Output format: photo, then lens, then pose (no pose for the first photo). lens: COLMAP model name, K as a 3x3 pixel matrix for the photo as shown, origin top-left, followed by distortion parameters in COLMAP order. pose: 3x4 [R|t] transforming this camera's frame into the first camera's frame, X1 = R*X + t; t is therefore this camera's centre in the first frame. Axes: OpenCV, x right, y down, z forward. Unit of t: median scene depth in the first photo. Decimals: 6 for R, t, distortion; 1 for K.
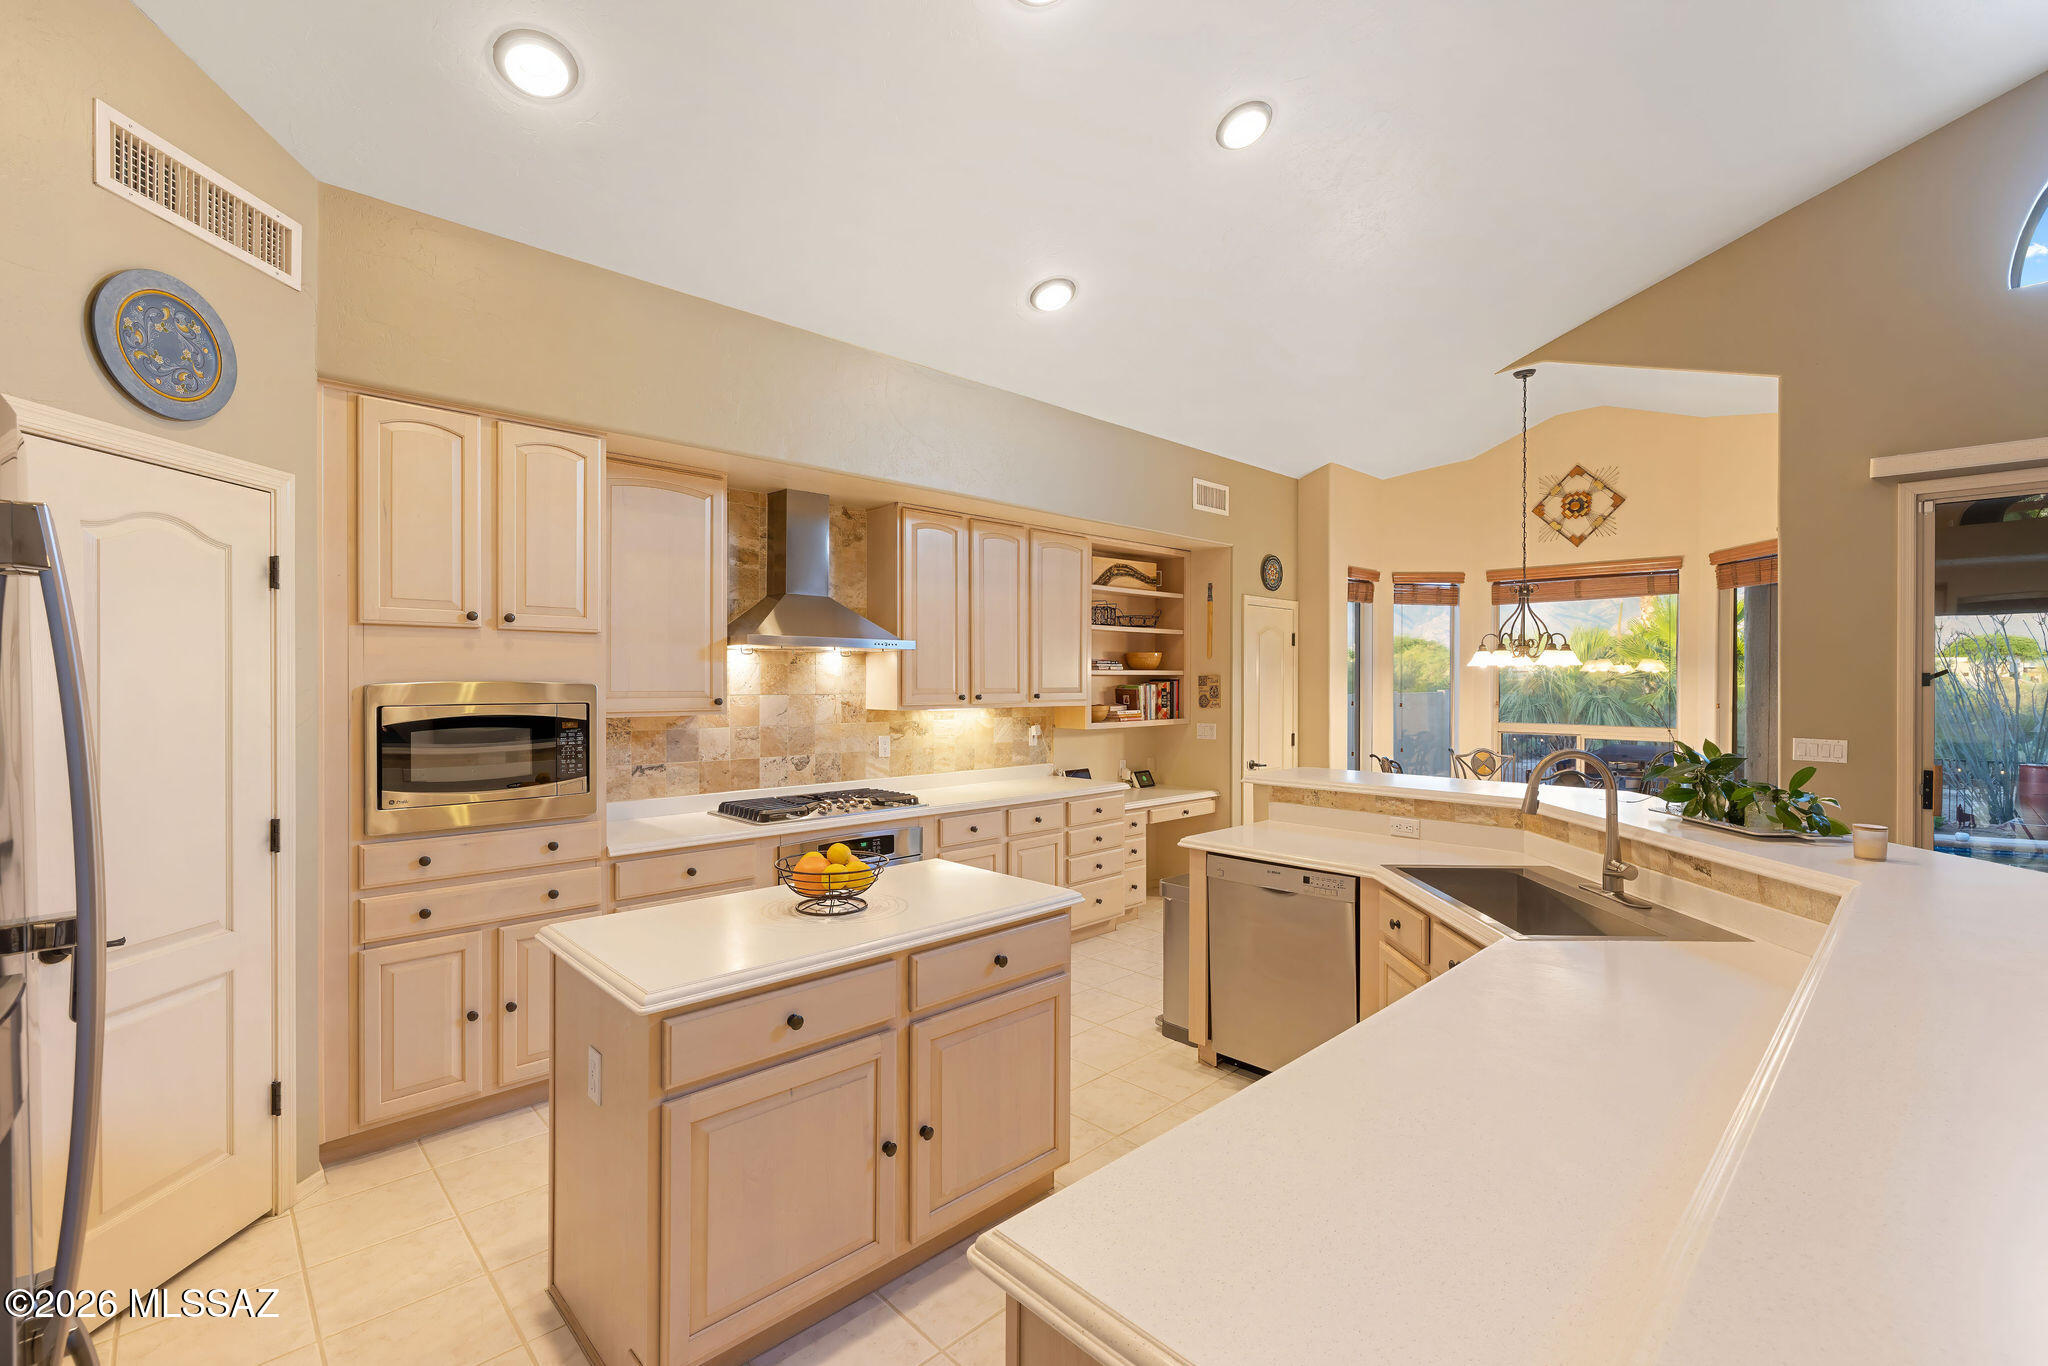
lens RADIAL K [[889.5, 0, 1030.0], [0, 889.5, 686.4], [0, 0, 1]] dist [-0.002681, -0.000572]
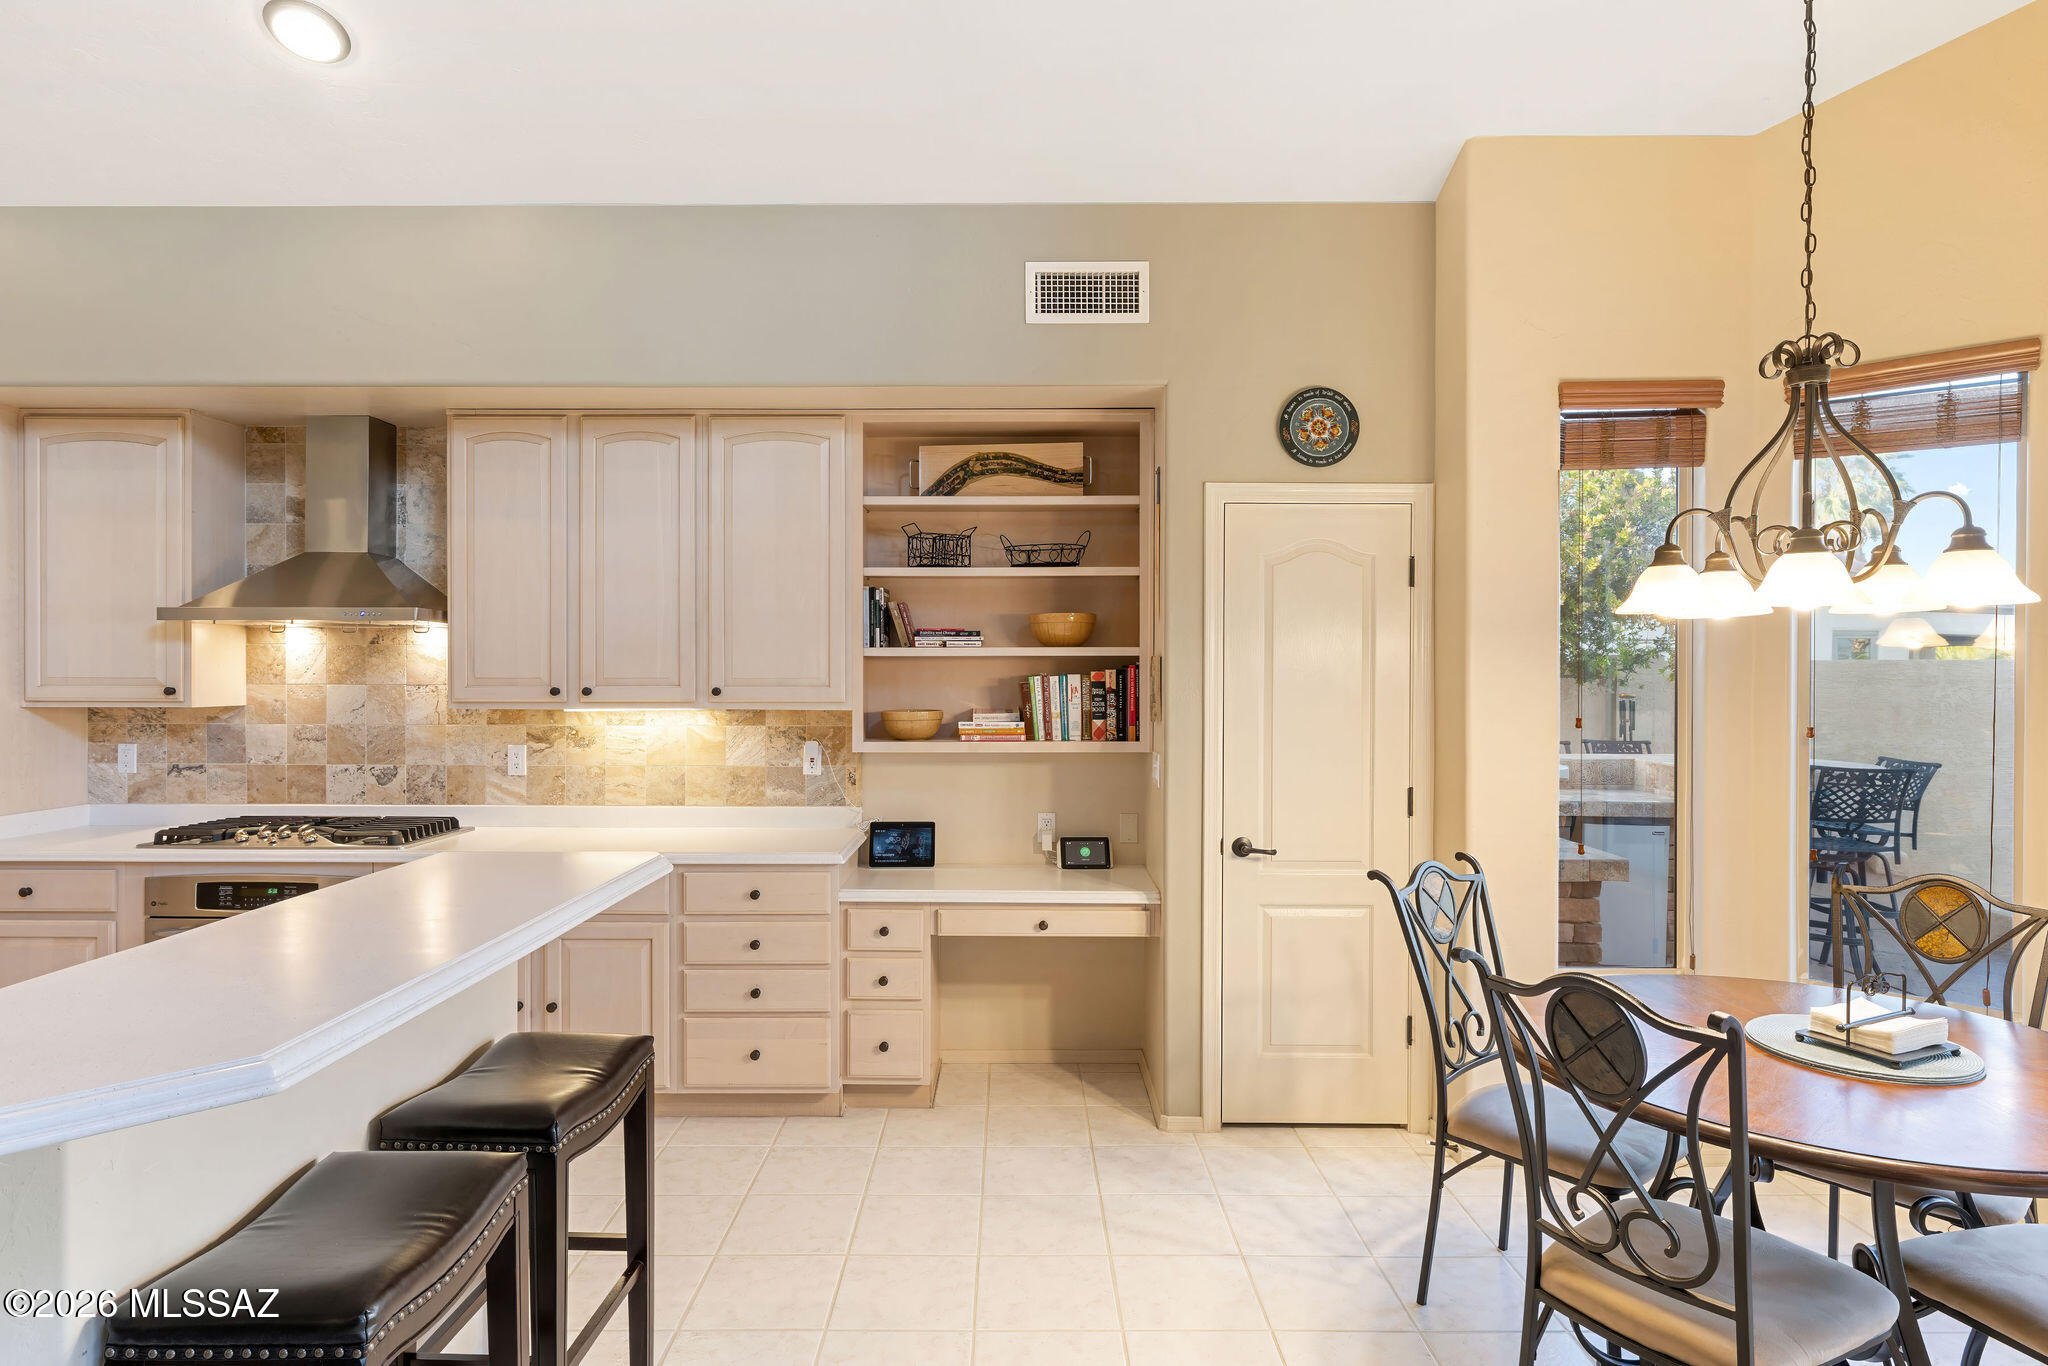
lens RADIAL K [[1125.3, 0, 1025.2], [0, 1125.3, 678.0], [0, 0, 1]] dist [-0.006668, 0.000692]
pose [[0.717588, 0.000911, -0.696467, 0.648886], [-0.005681, 0.999974, -0.004544, 0.003780], [0.696445, 0.007217, 0.717574, 0.563620]]
